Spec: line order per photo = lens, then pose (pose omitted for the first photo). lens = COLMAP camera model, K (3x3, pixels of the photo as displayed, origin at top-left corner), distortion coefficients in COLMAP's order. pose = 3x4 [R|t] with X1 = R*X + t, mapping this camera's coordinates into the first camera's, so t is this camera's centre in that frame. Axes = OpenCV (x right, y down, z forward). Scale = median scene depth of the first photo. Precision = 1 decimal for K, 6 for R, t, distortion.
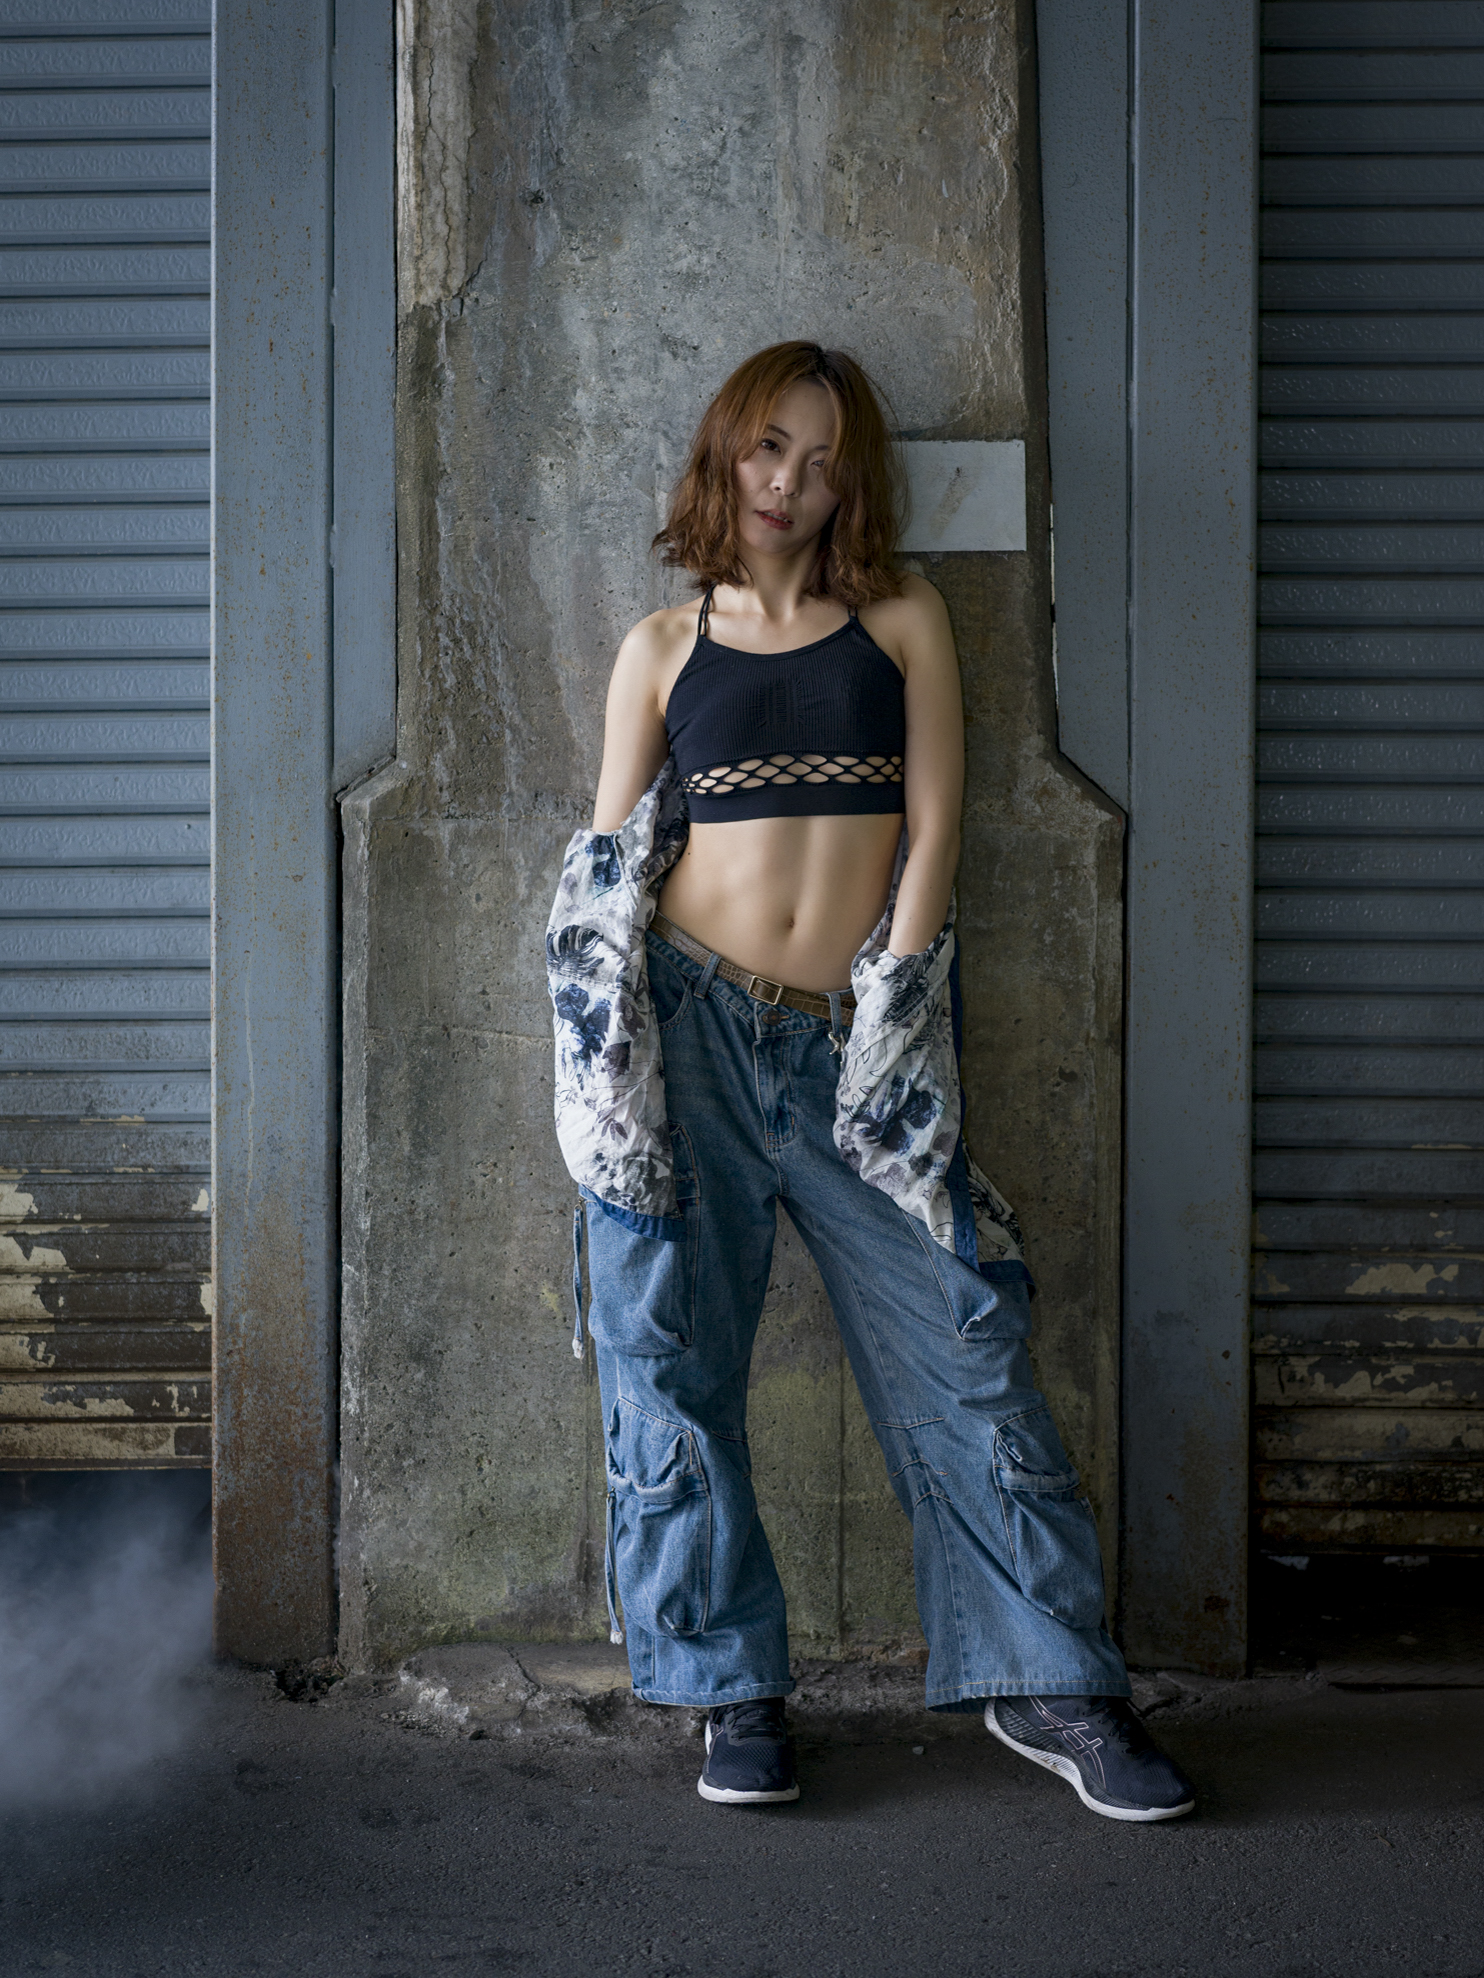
lens RADIAL K [[3474.3, 0, 855.8], [0, 3474.3, 752.5], [0, 0, 1]] dist [0.000564, 0.028979]
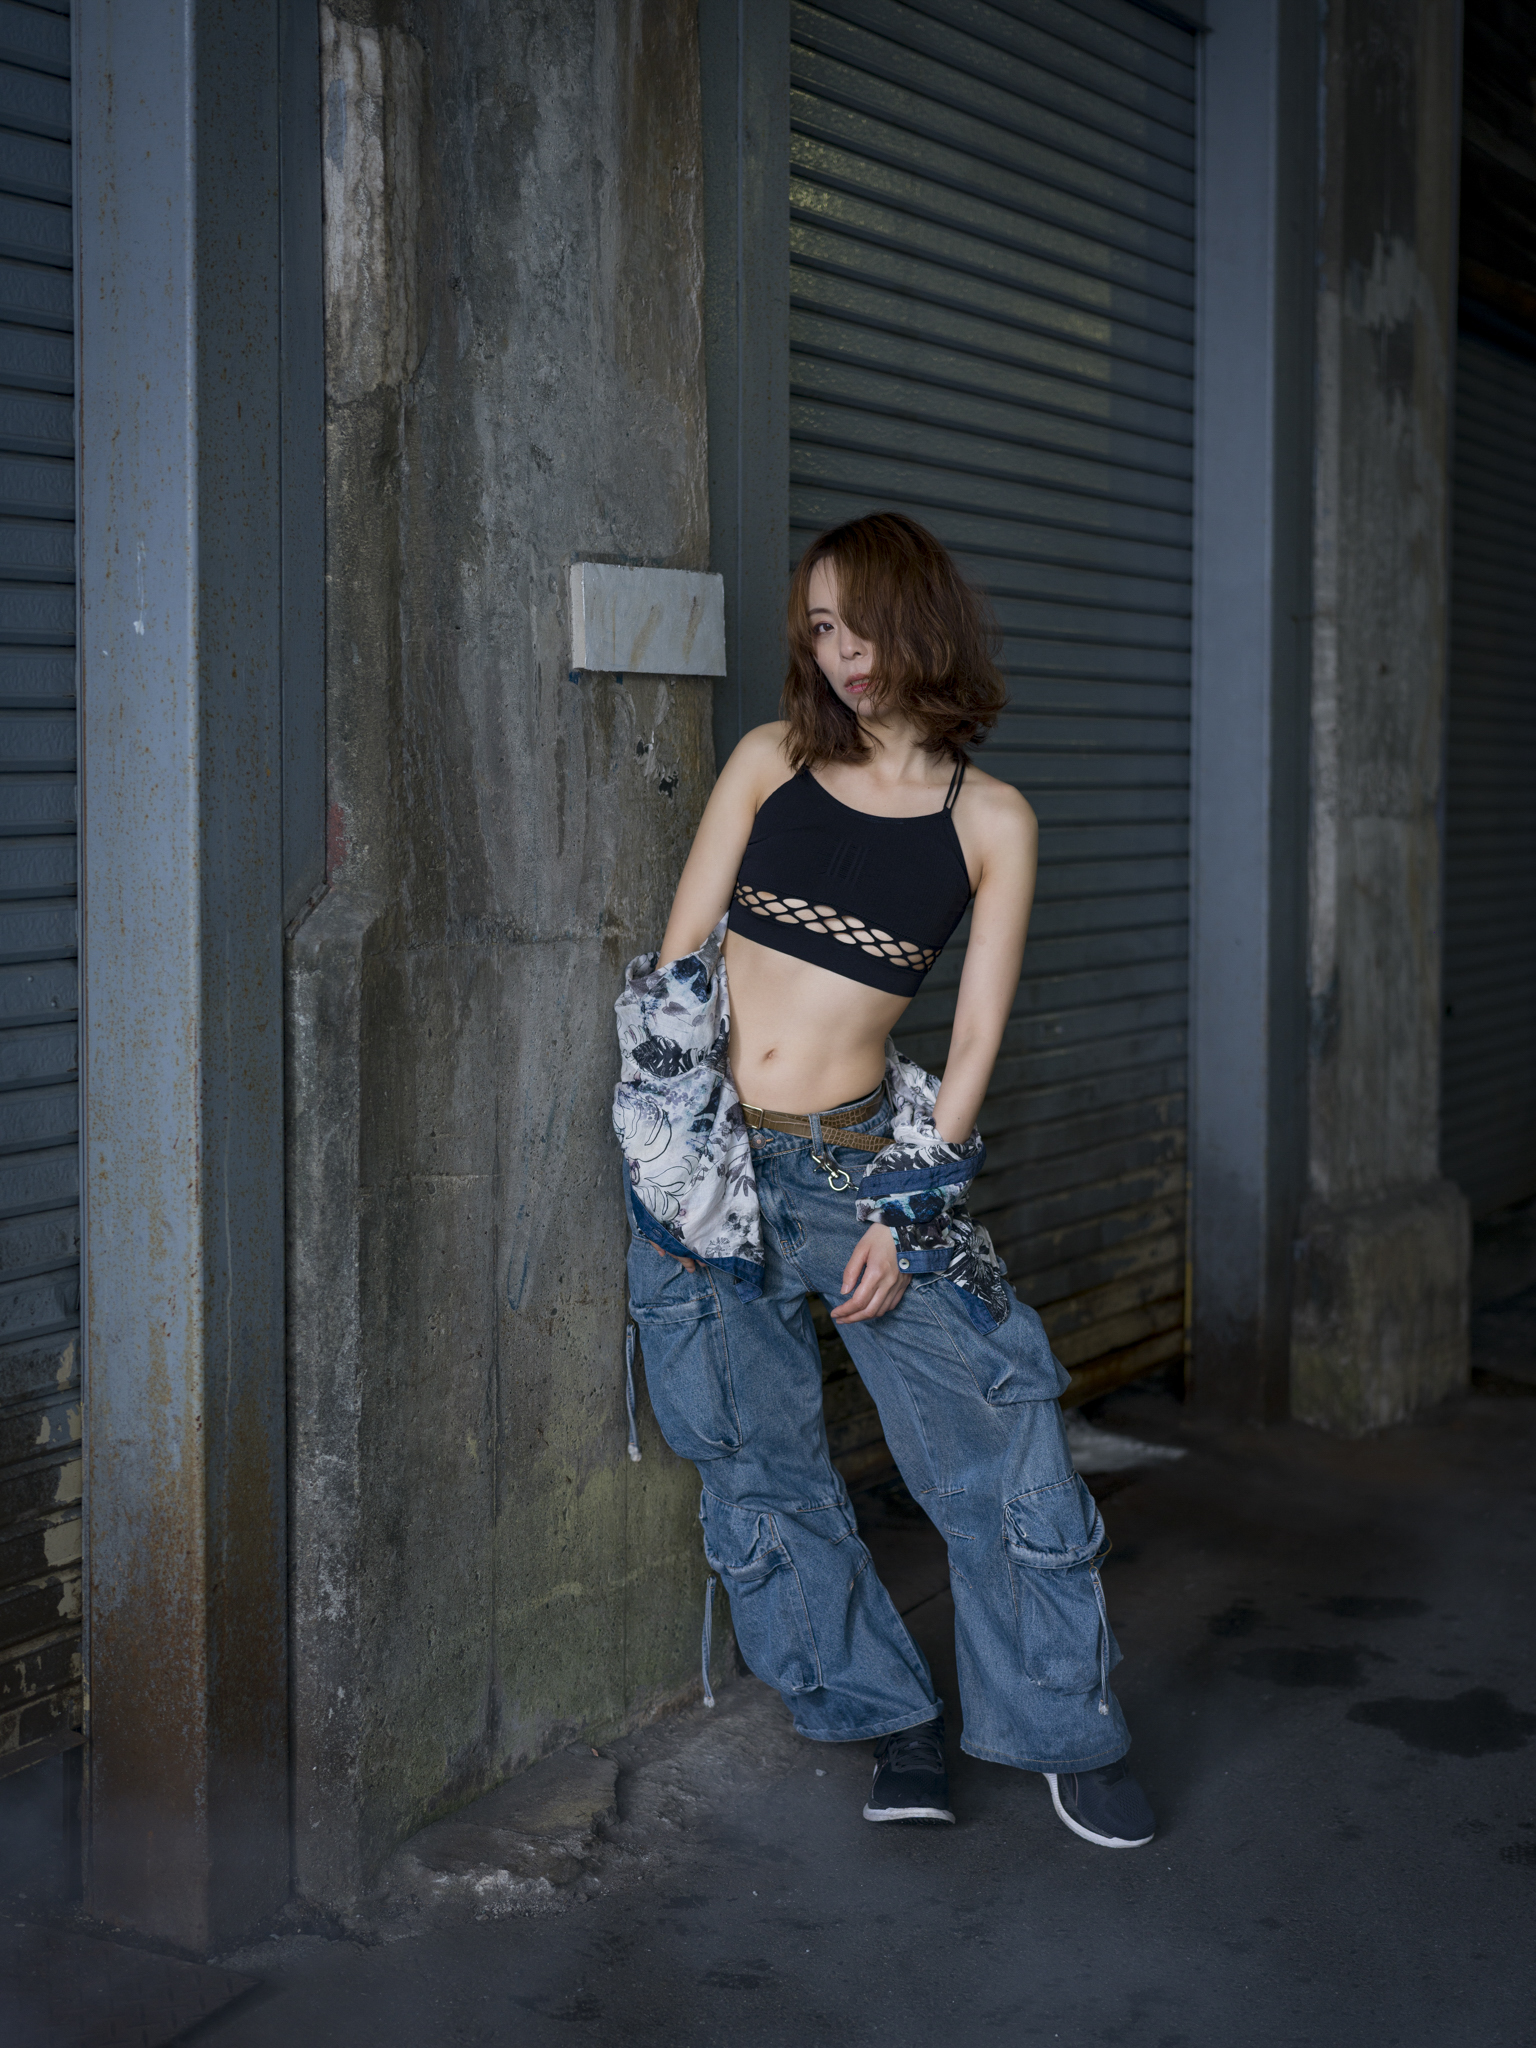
lens RADIAL K [[3066.1, 0, 812.3], [0, 3066.1, 890.3], [0, 0, 1]] dist [-0.022524, 0.162555]
pose [[0.444874, -0.035307, 0.894897, -0.795934], [0.007198, 0.999331, 0.035849, -0.025089], [-0.895564, -0.009507, 0.444831, 0.543598]]
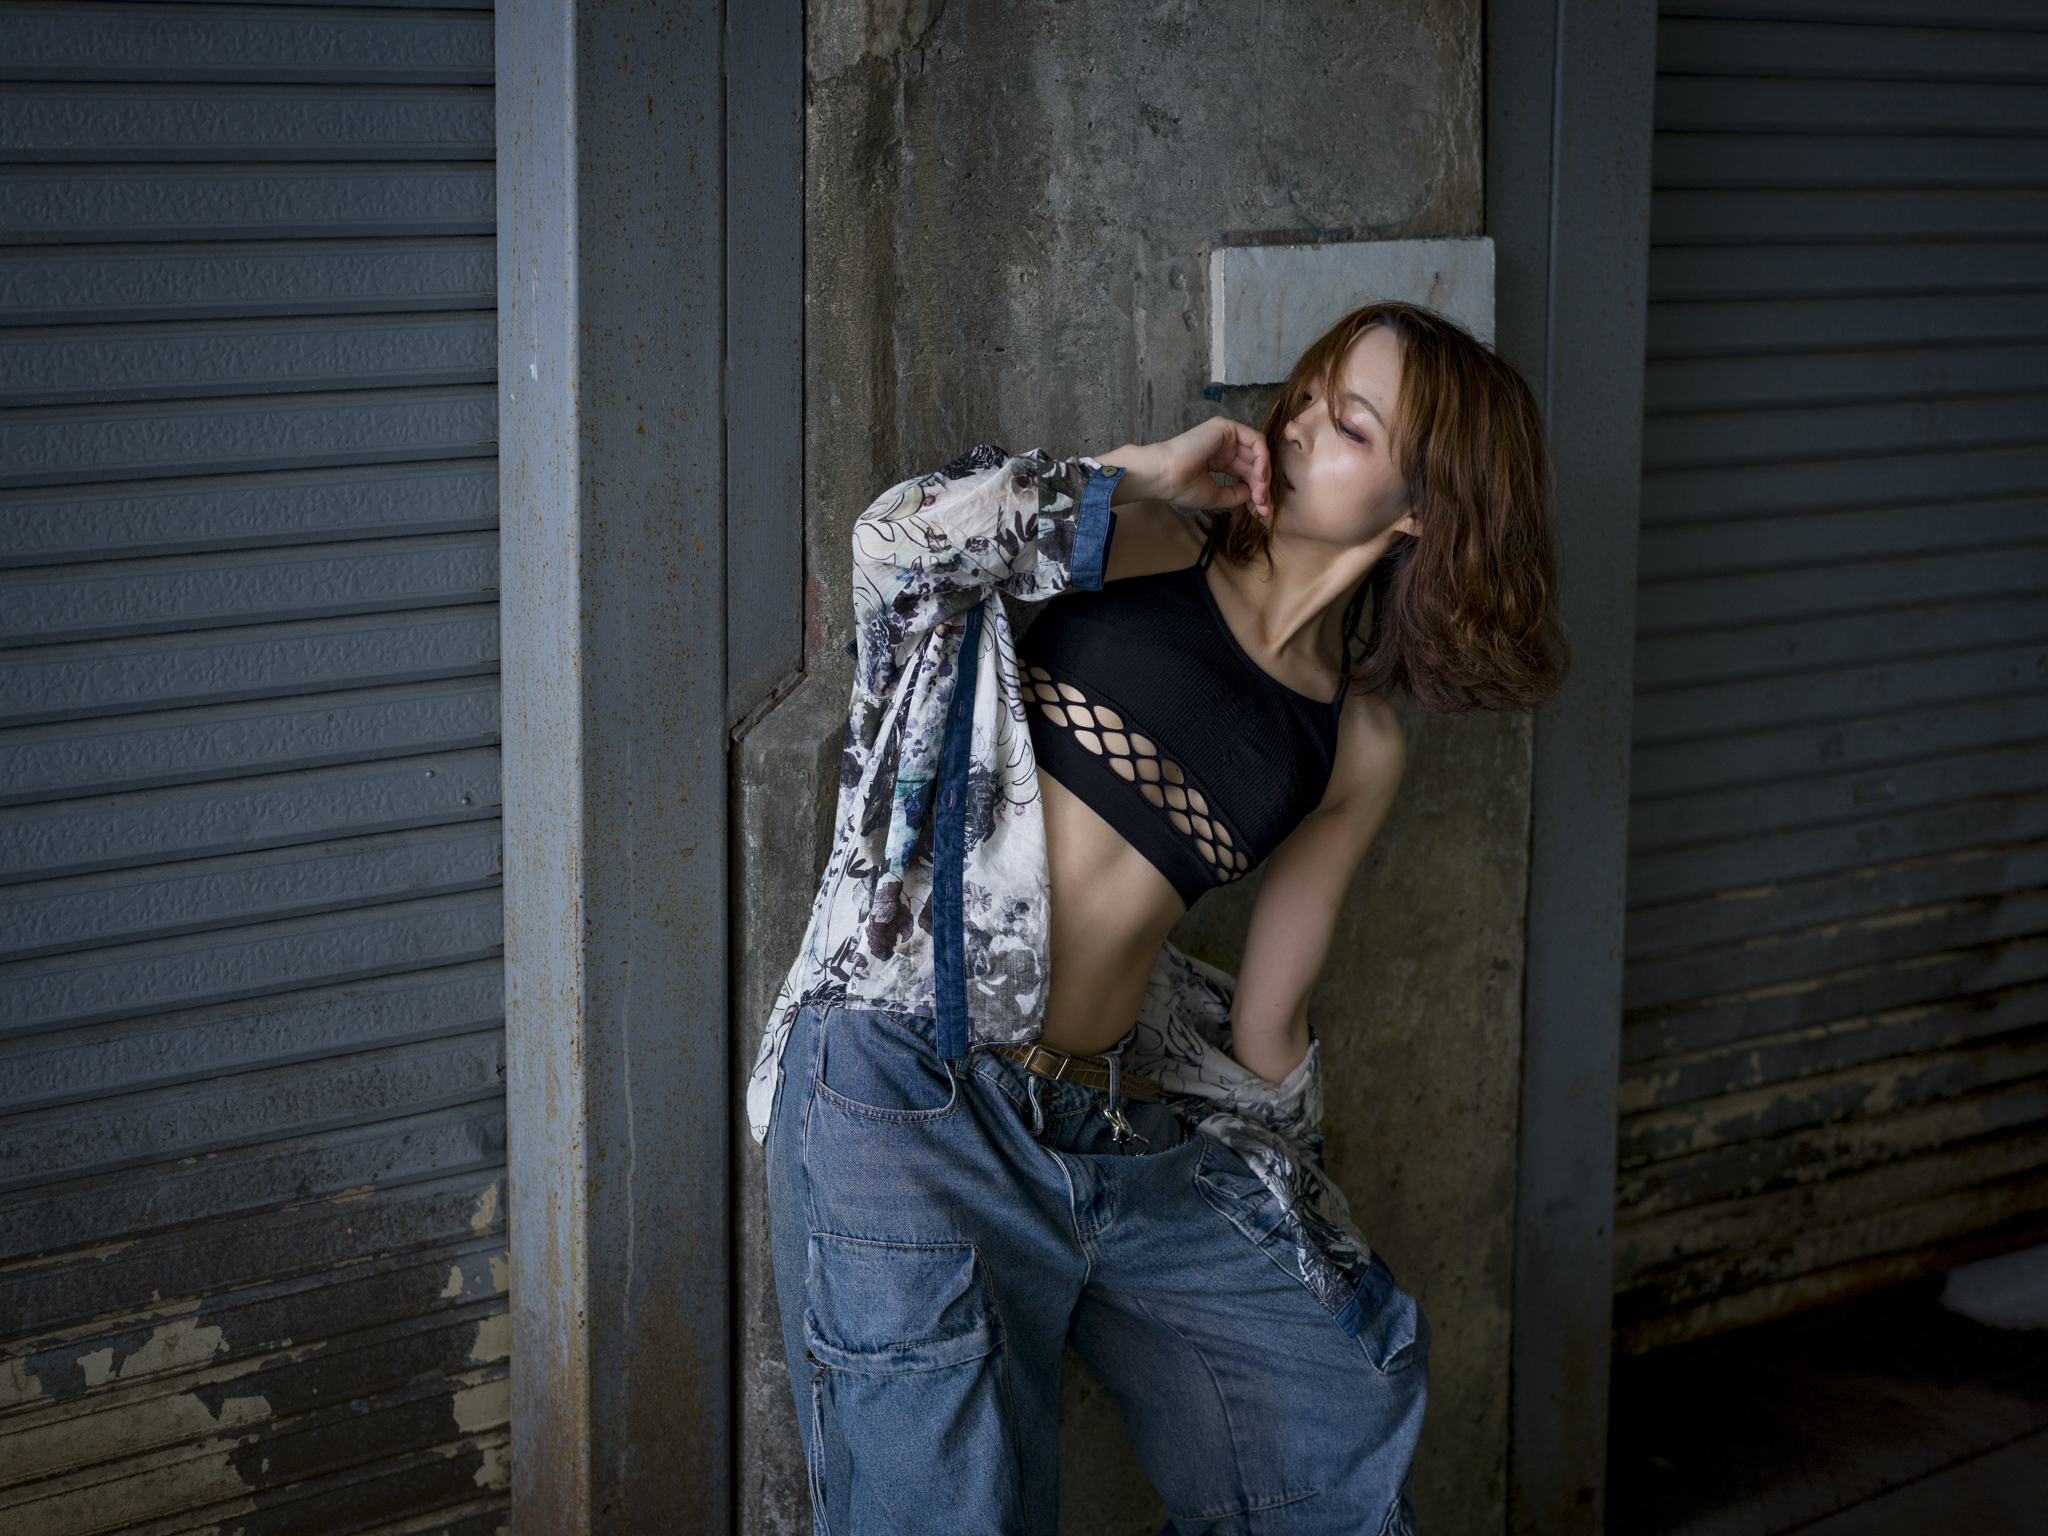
lens RADIAL K [[2741.1, 0, 874.6], [0, 2741.1, 465.1], [0, 0, 1]] dist [0.010068, 0.014855]
pose [[0.838688, -0.057310, 0.541589, -0.436920], [0.003506, 0.994995, 0.099859, -0.101348], [-0.544601, -0.081852, 0.834691, 0.519761]]
